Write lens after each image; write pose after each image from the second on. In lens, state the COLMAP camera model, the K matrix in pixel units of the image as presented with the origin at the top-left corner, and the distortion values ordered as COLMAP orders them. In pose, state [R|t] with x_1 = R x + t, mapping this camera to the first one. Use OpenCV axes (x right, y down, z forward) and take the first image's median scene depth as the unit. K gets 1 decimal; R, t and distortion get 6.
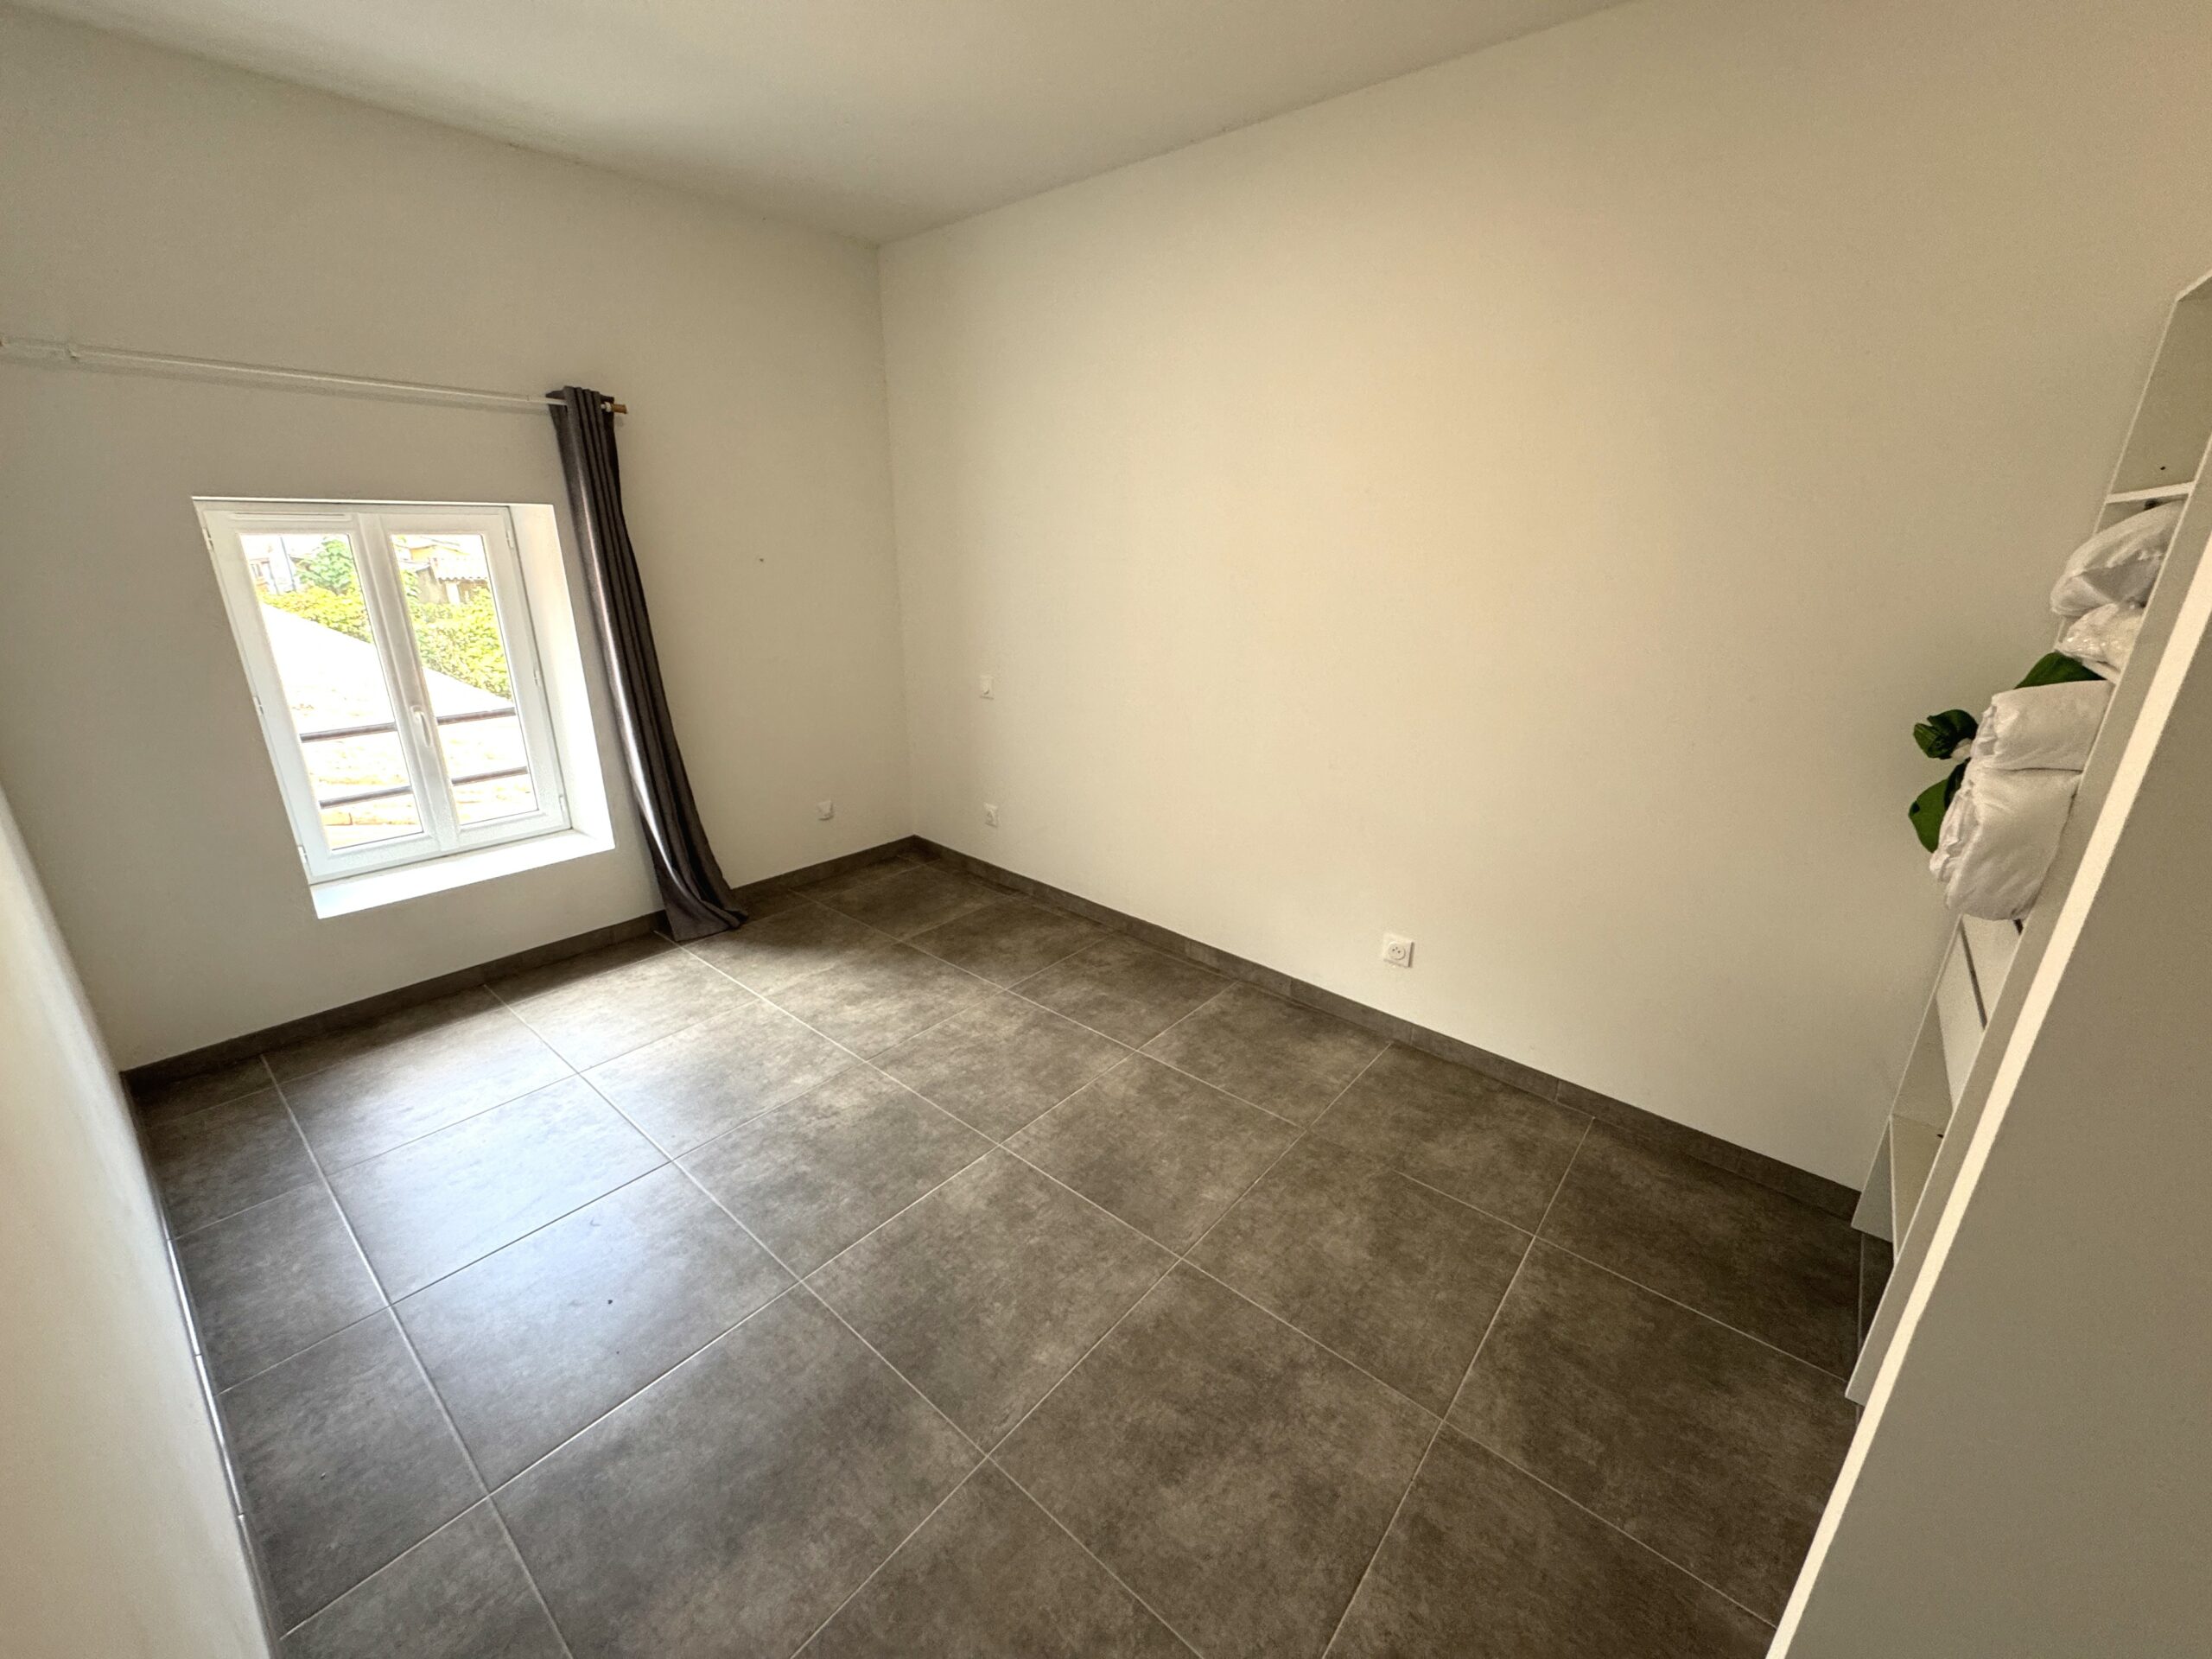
lens RADIAL K [[885.3, 0, 1108.5], [0, 885.3, 826.9], [0, 0, 1]] dist [0.000995, 0.000282]
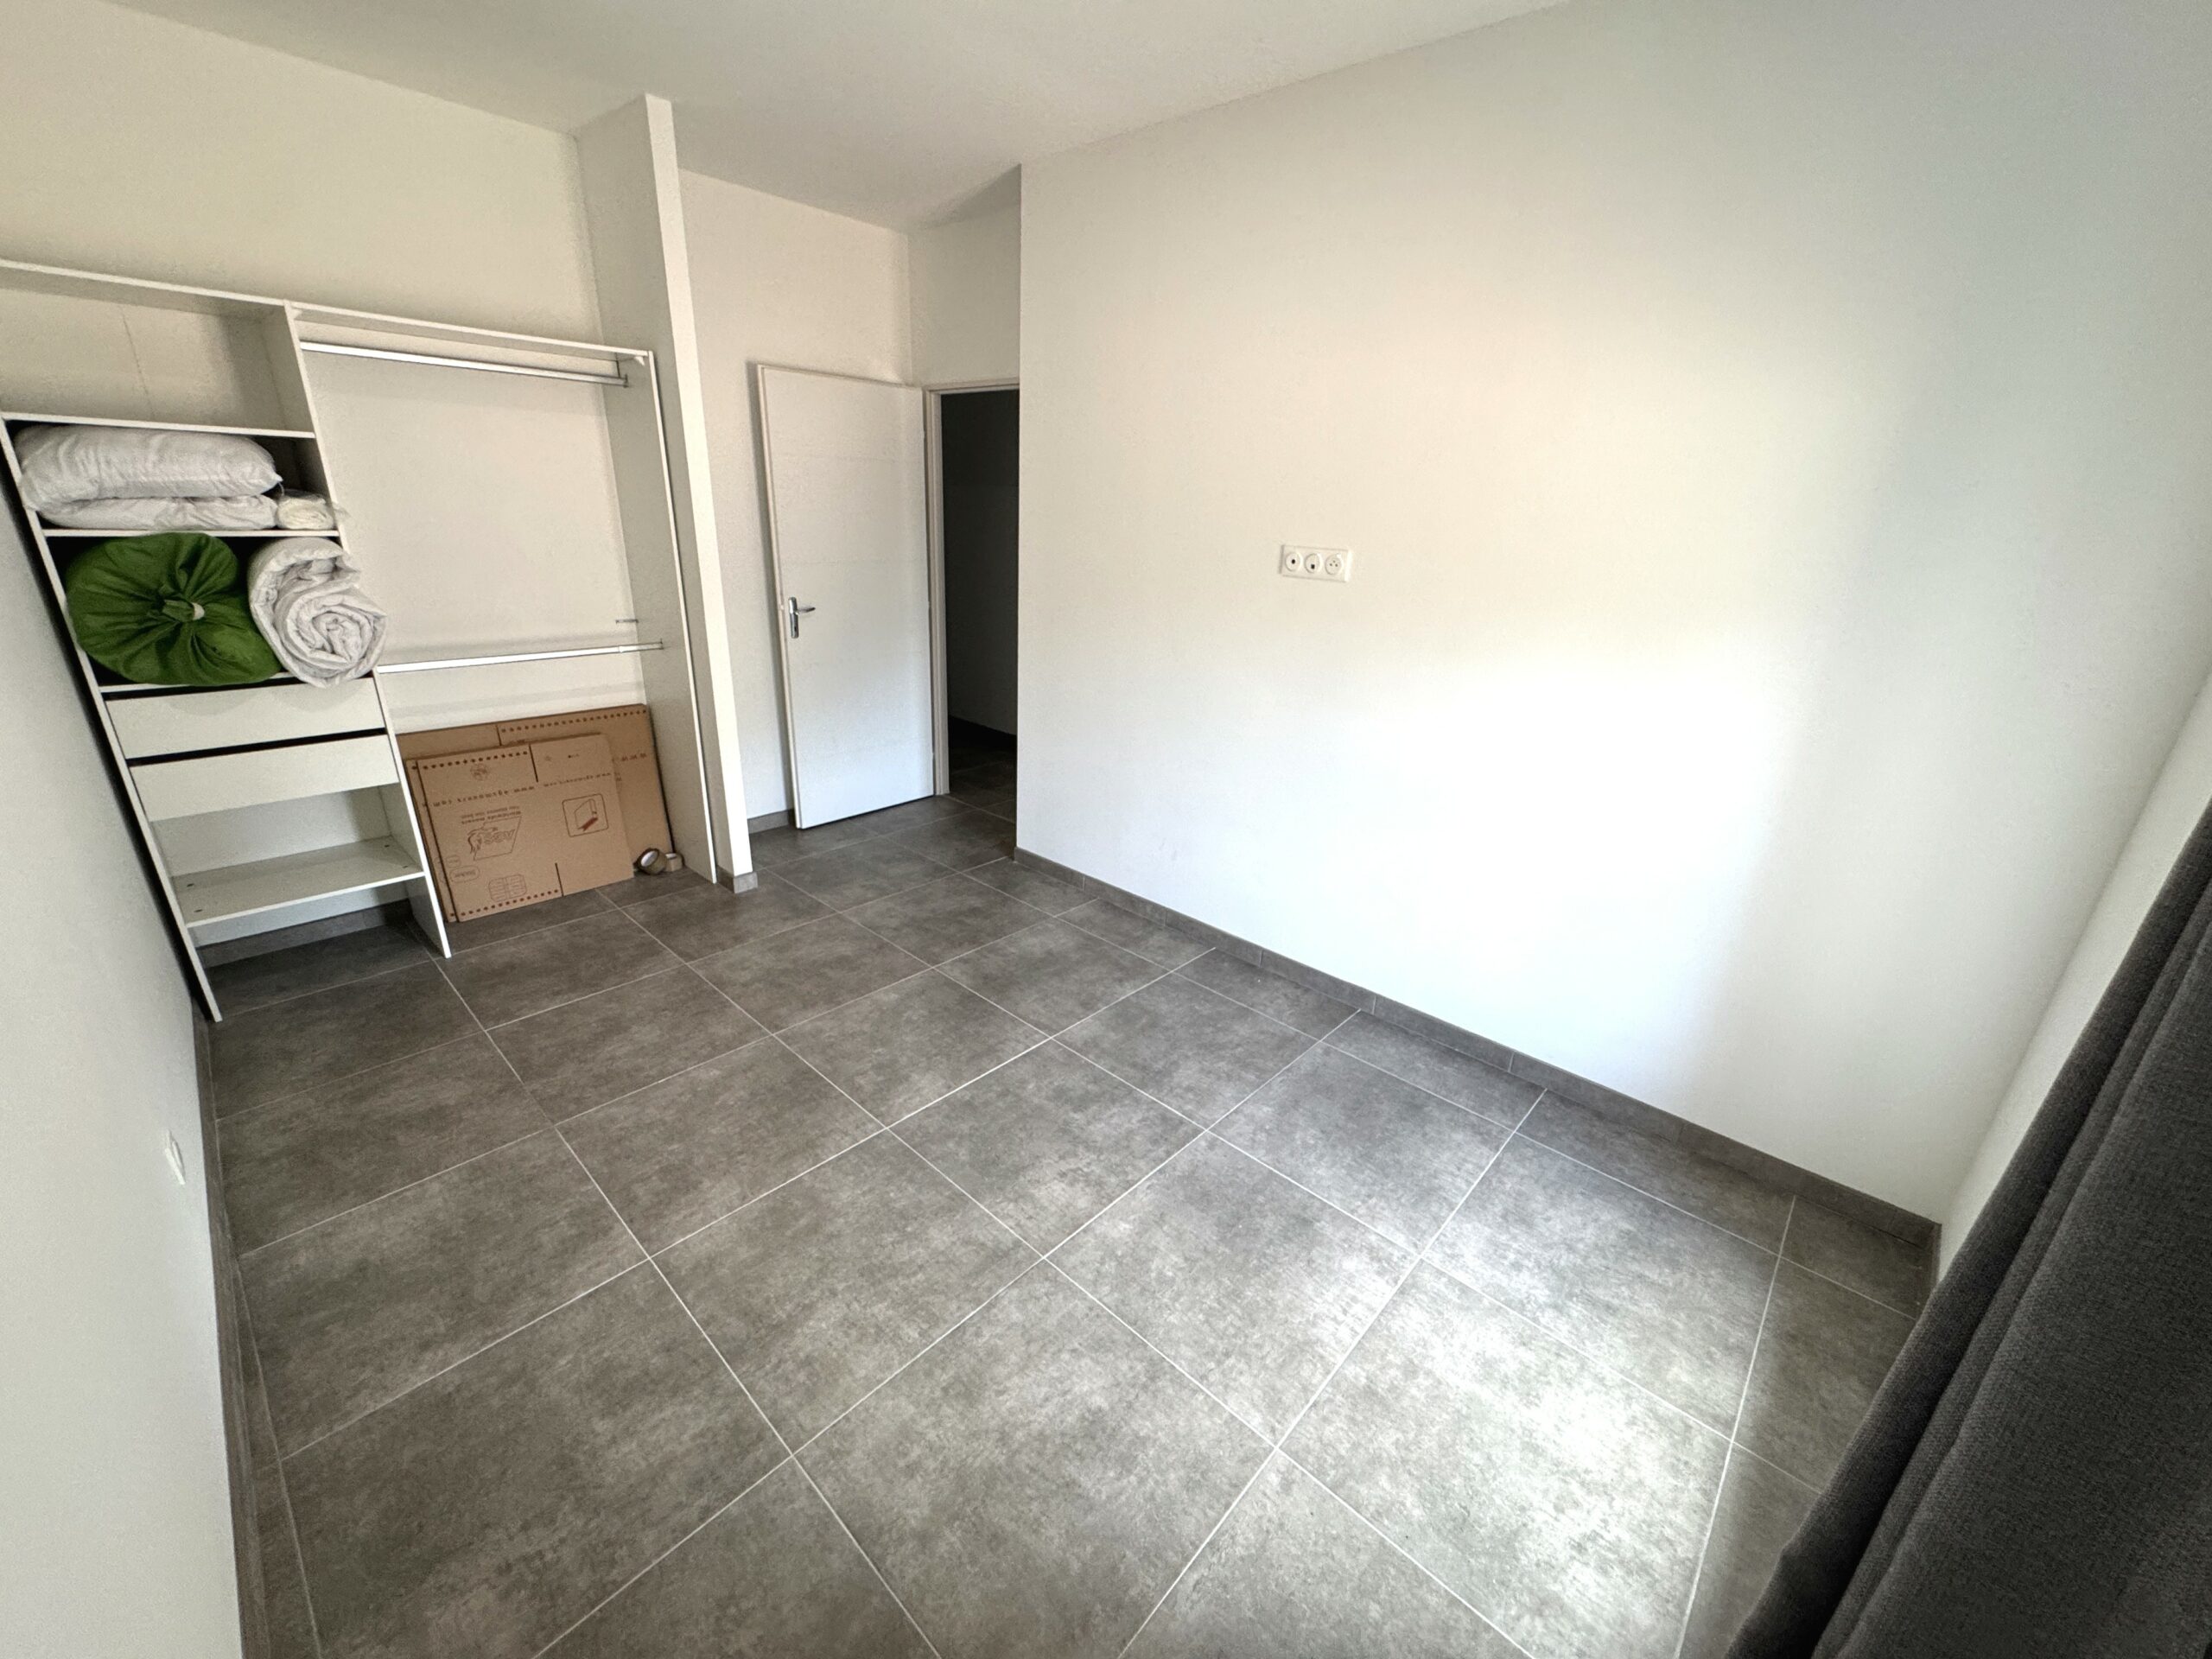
lens RADIAL K [[885.3, 0, 1111.0], [0, 885.3, 829.0], [0, 0, 1]] dist [0.000995, 0.000282]
pose [[-0.997544, -0.065299, 0.025340, -0.355238], [-0.034534, 0.773264, 0.633143, -0.496316], [-0.060938, 0.630713, -0.773620, 1.457758]]
